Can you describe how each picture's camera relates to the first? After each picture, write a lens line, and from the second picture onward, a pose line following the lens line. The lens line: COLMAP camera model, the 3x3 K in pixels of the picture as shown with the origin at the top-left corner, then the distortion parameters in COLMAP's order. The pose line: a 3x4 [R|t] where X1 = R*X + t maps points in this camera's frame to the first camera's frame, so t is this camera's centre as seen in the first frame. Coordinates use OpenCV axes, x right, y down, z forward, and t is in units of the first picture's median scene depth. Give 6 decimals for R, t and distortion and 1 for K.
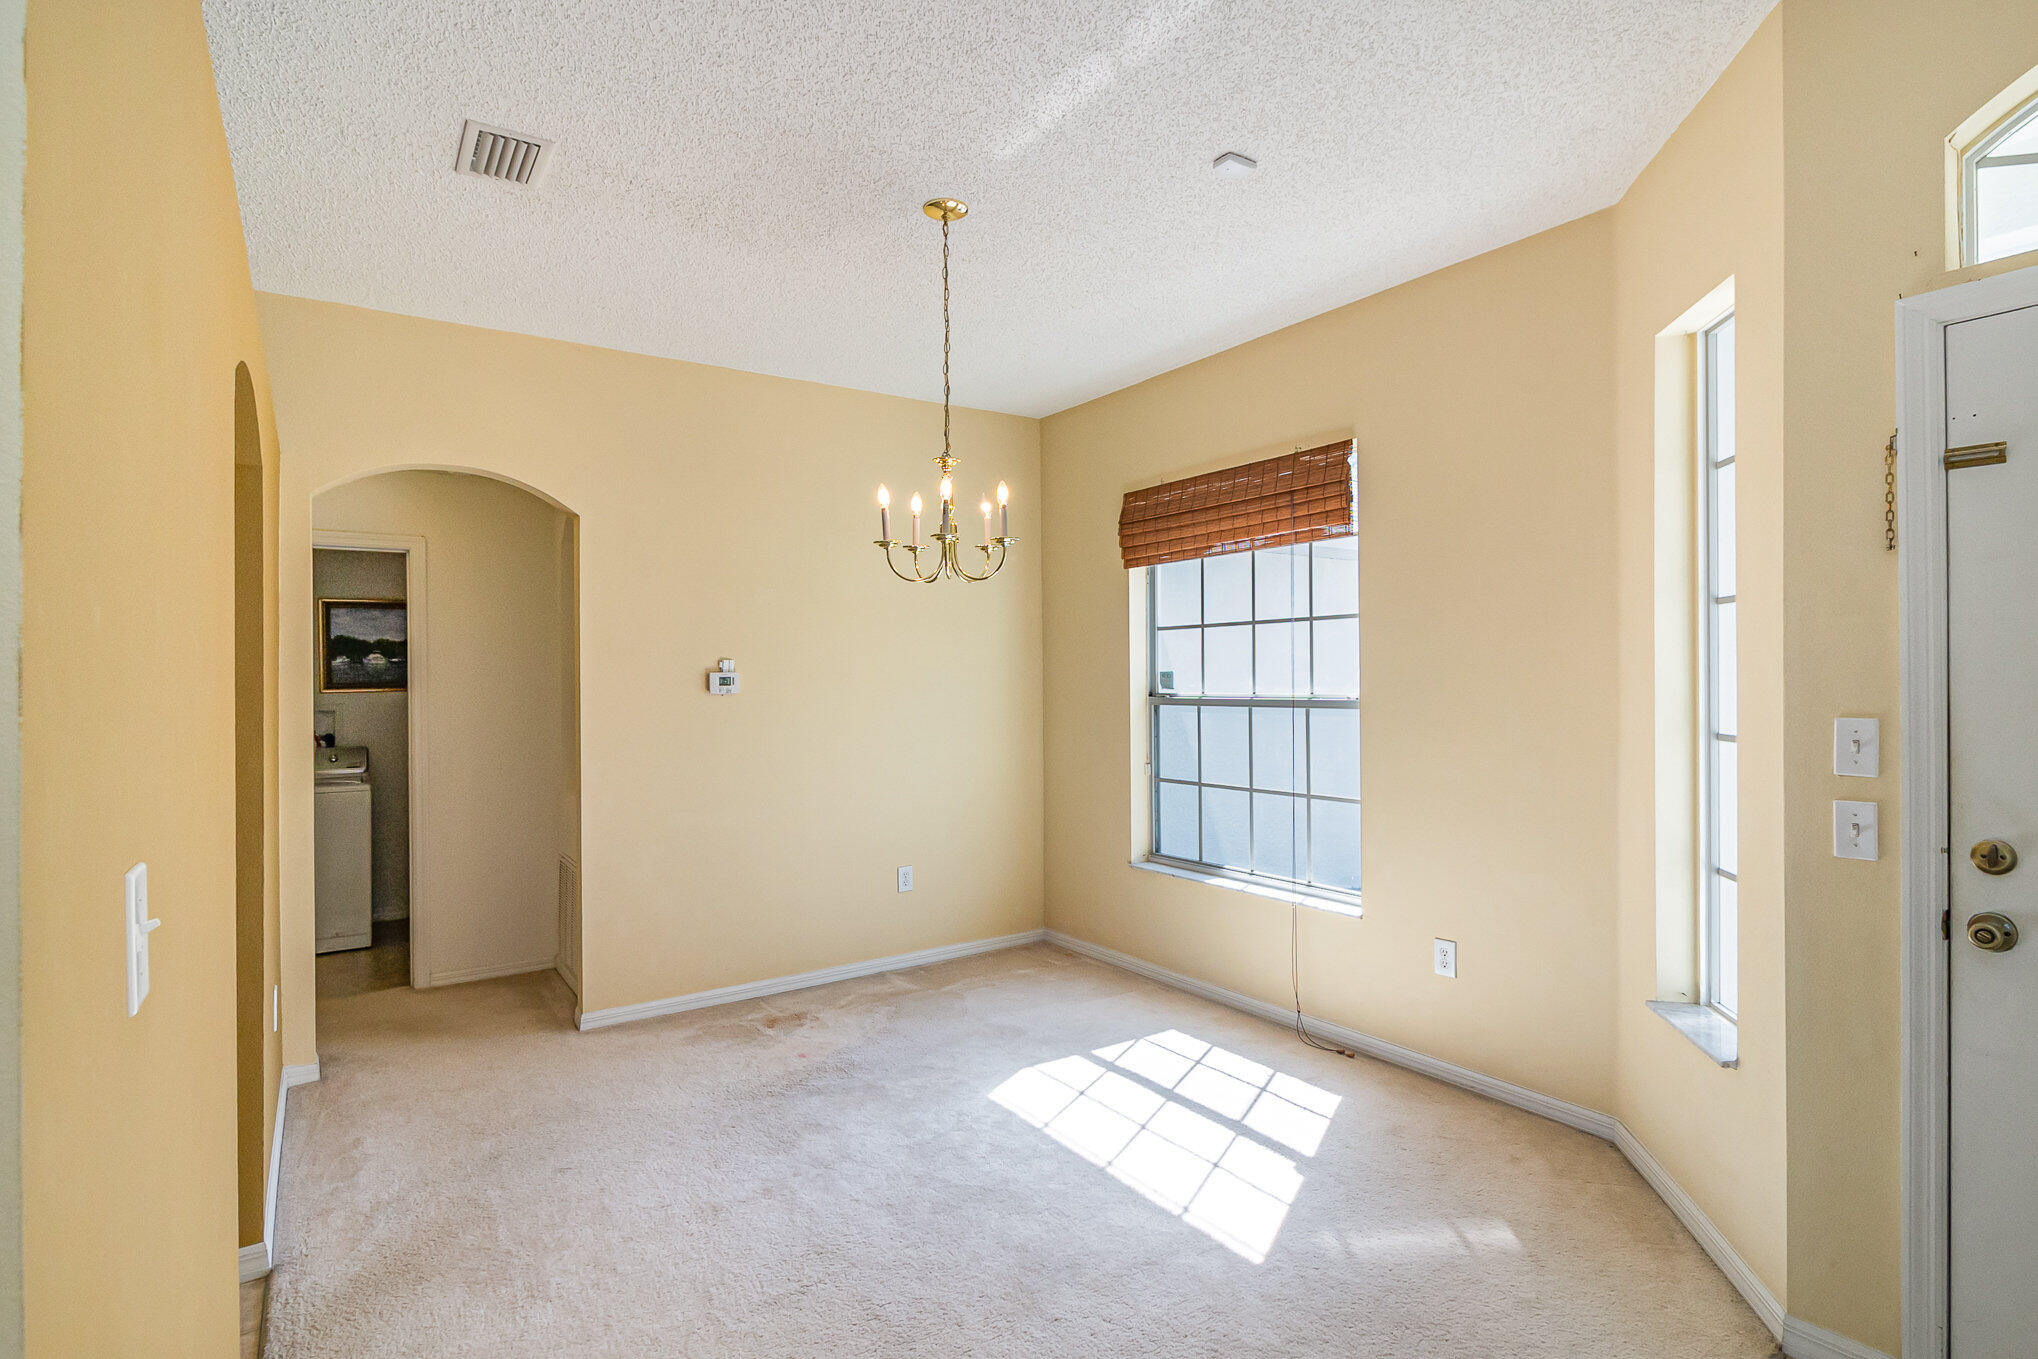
lens RADIAL K [[1017.4, 0, 1025.0], [0, 1017.4, 682.0], [0, 0, 1]] dist [0.001412, 0.000387]
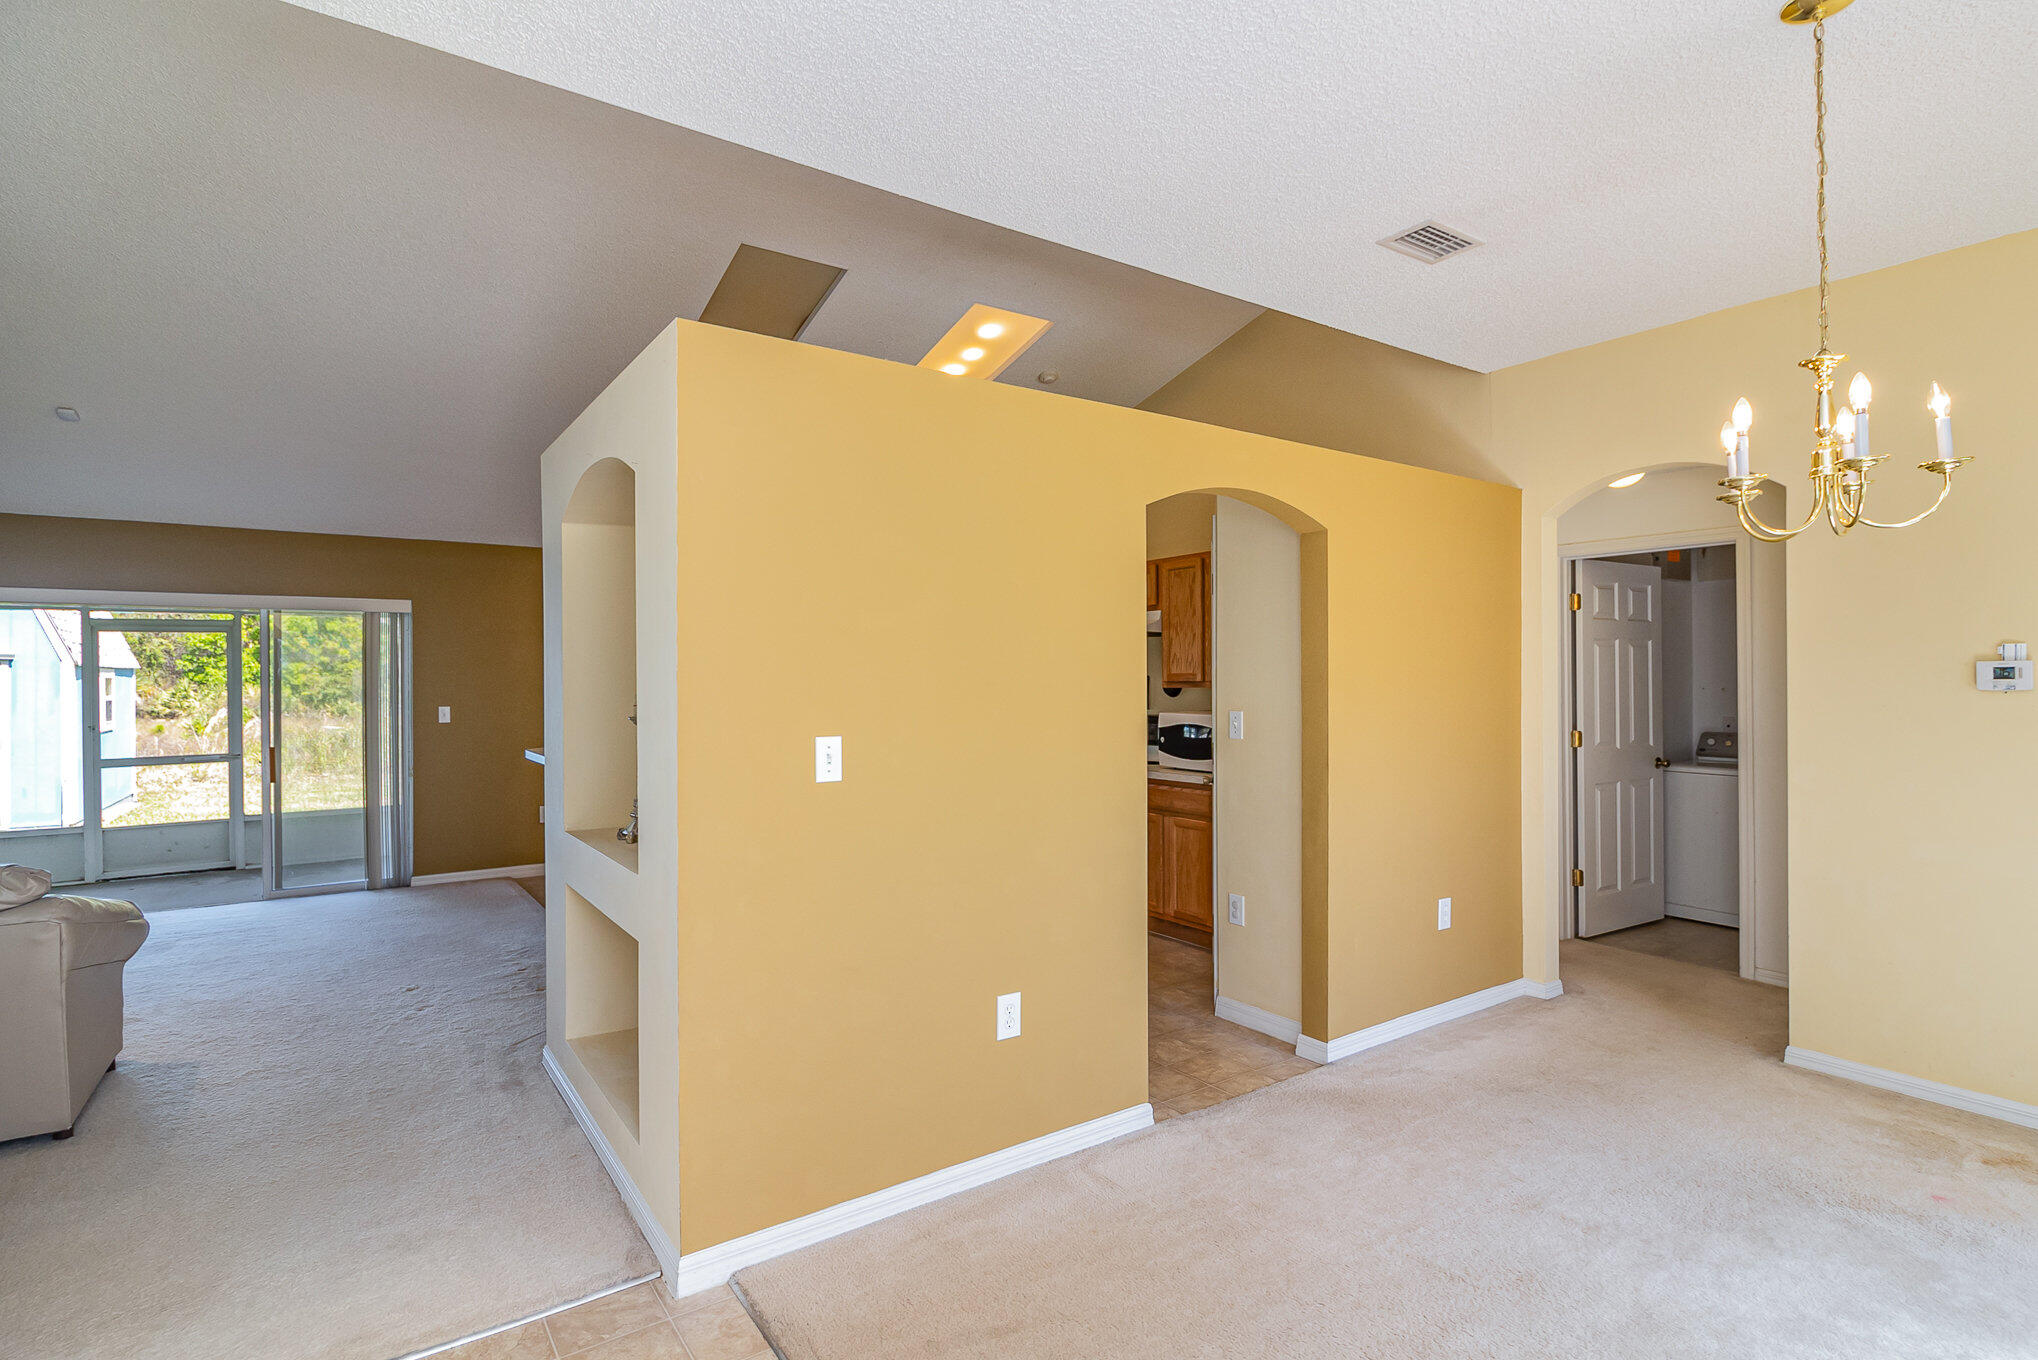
lens RADIAL K [[1017.4, 0, 1025.0], [0, 1017.4, 682.5], [0, 0, 1]] dist [0.001412, 0.000387]
pose [[-0.001555, 0.013027, -0.999914, 0.472829], [0.003565, 0.999909, 0.013021, -0.006471], [0.999992, -0.003545, -0.001601, 0.345916]]
